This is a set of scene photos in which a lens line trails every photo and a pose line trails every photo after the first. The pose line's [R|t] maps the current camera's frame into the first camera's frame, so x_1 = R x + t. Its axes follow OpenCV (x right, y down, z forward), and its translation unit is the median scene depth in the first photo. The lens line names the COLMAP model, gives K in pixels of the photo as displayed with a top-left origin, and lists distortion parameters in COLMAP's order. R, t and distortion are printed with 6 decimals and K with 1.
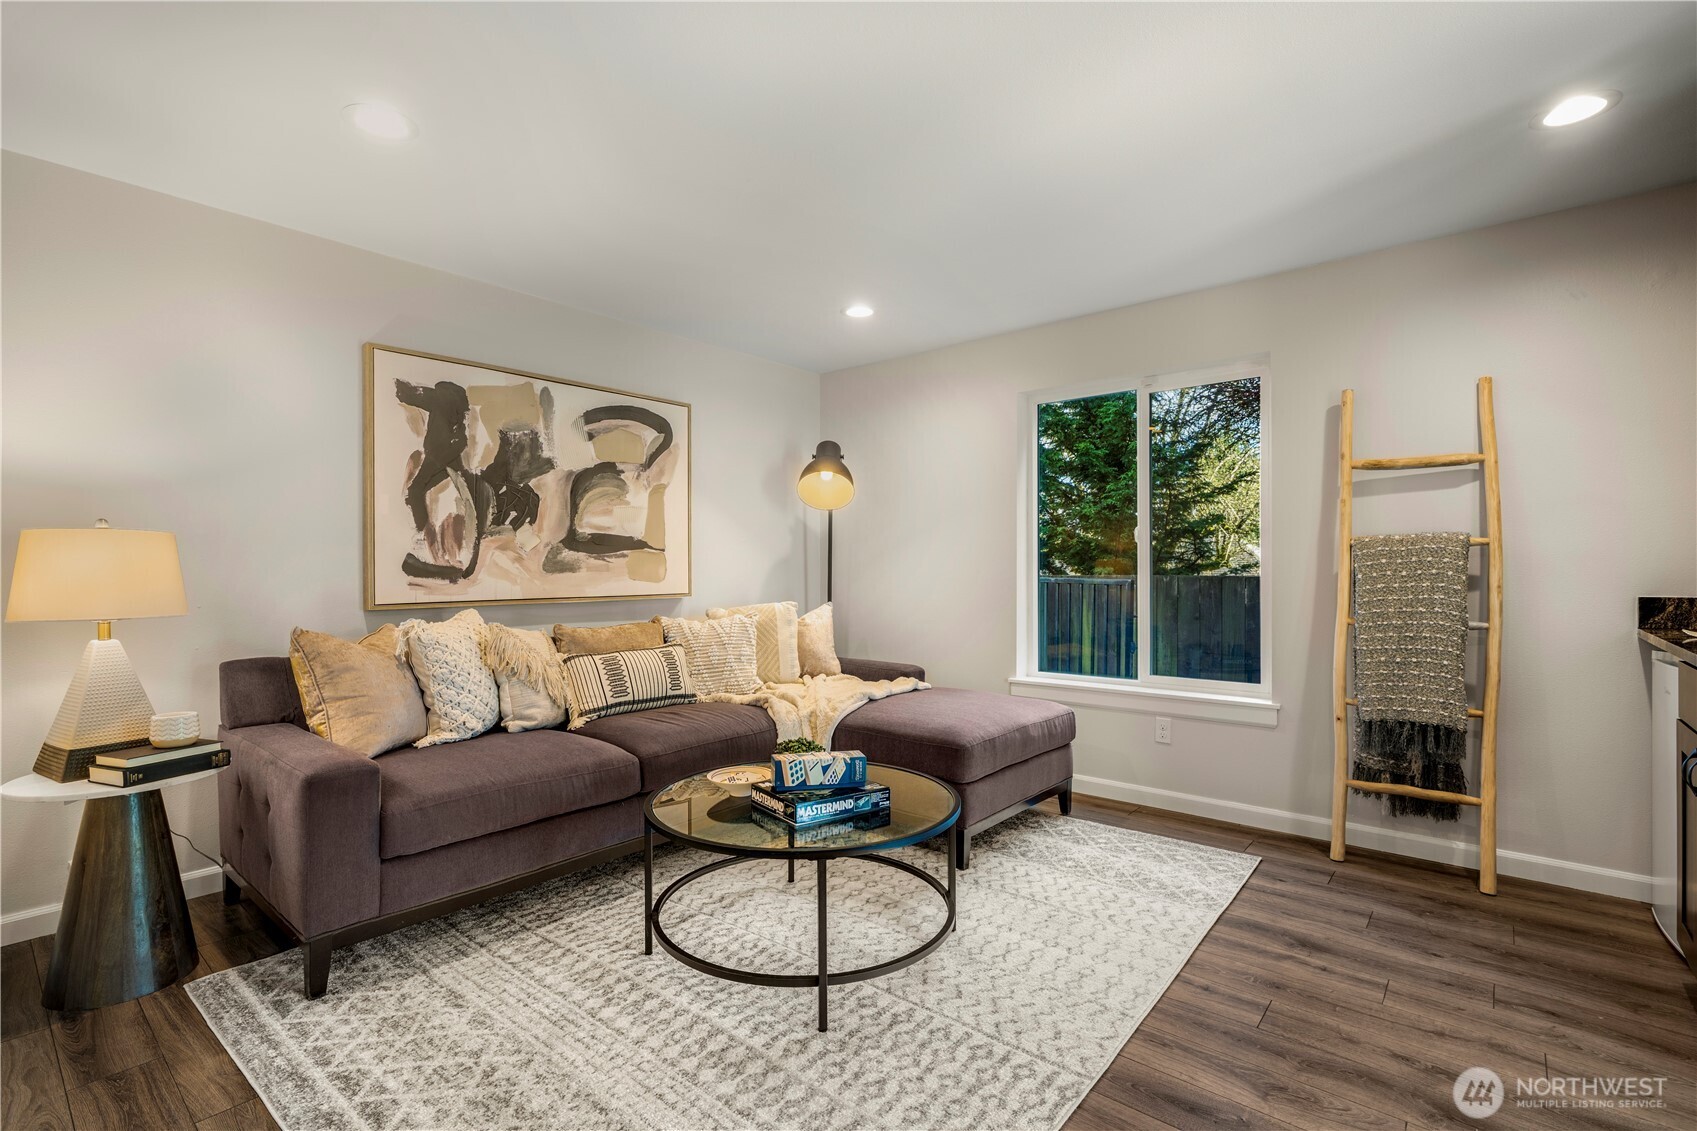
lens RADIAL K [[780.8, 0, 840.5], [0, 780.8, 574.2], [0, 0, 1]] dist [0.008930, 0.000450]
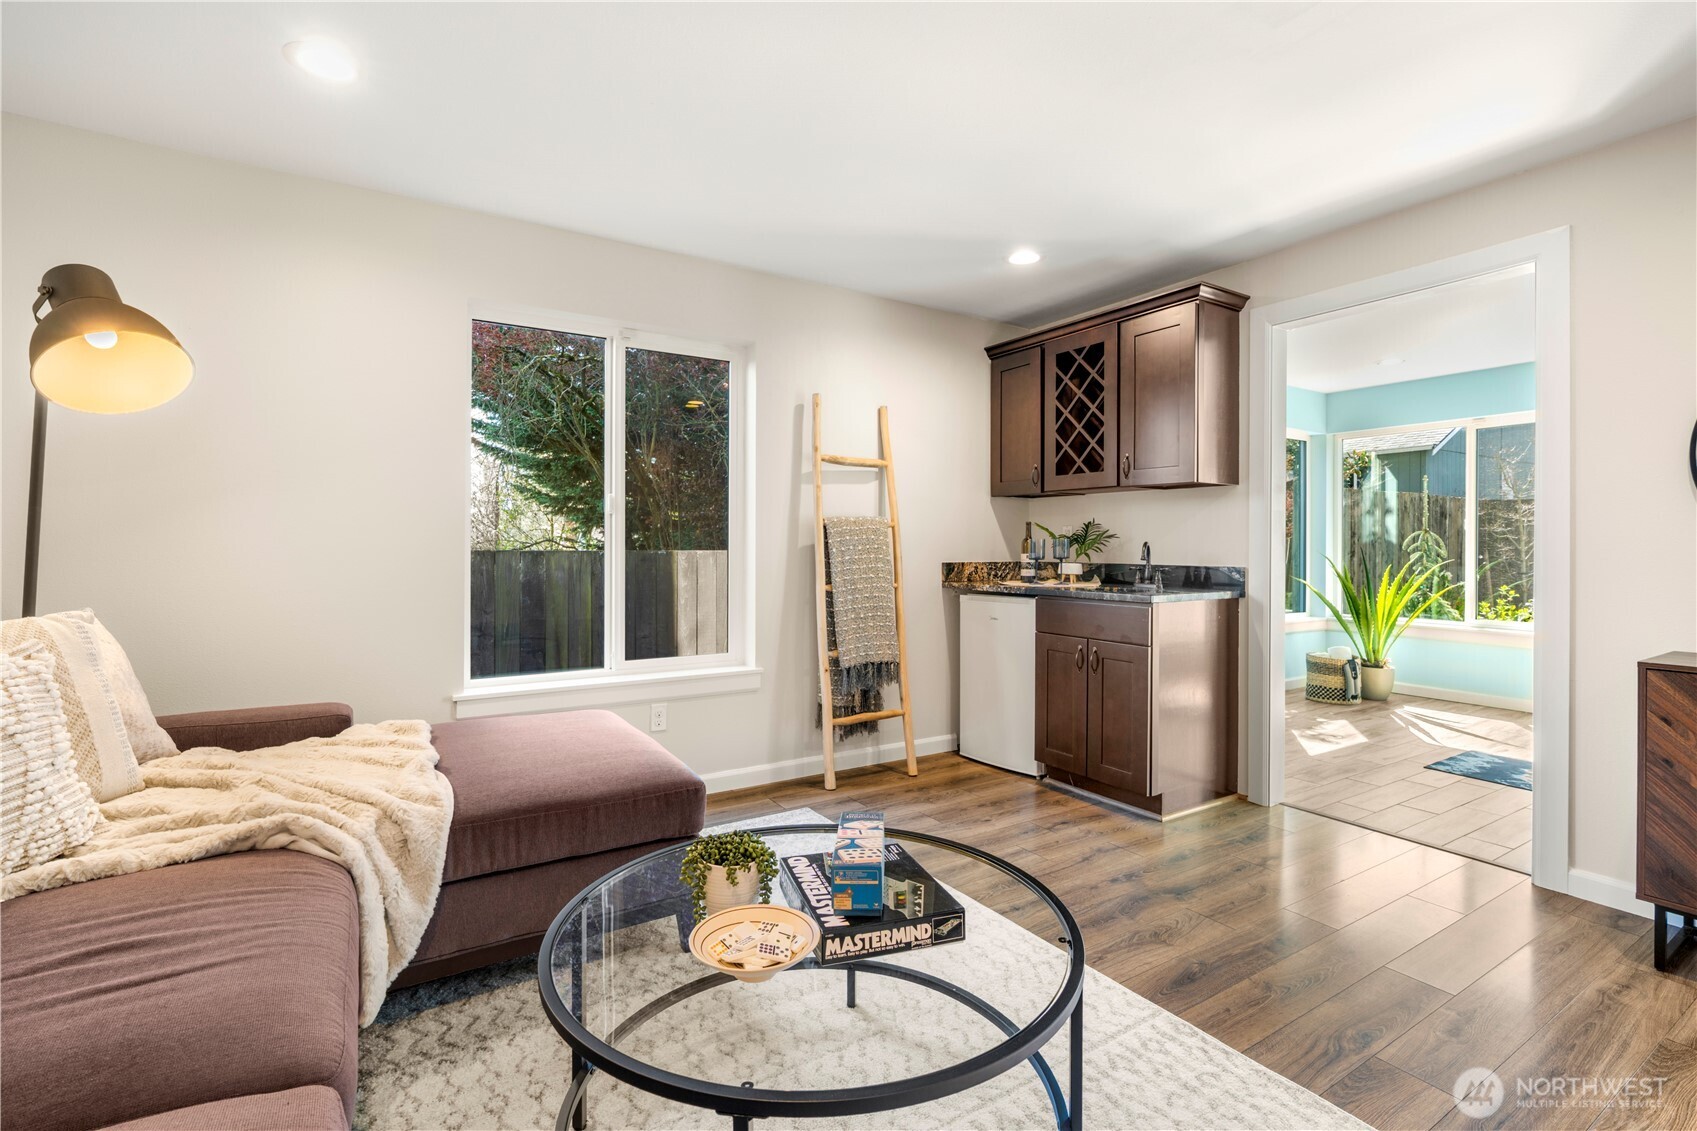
lens RADIAL K [[780.8, 0, 847.7], [0, 780.8, 551.7], [0, 0, 1]] dist [0.008930, 0.000450]
pose [[0.289574, -0.005503, 0.957140, -0.501059], [-0.002248, 0.999977, 0.006429, -0.002844], [-0.957153, -0.004013, 0.289555, 0.646938]]
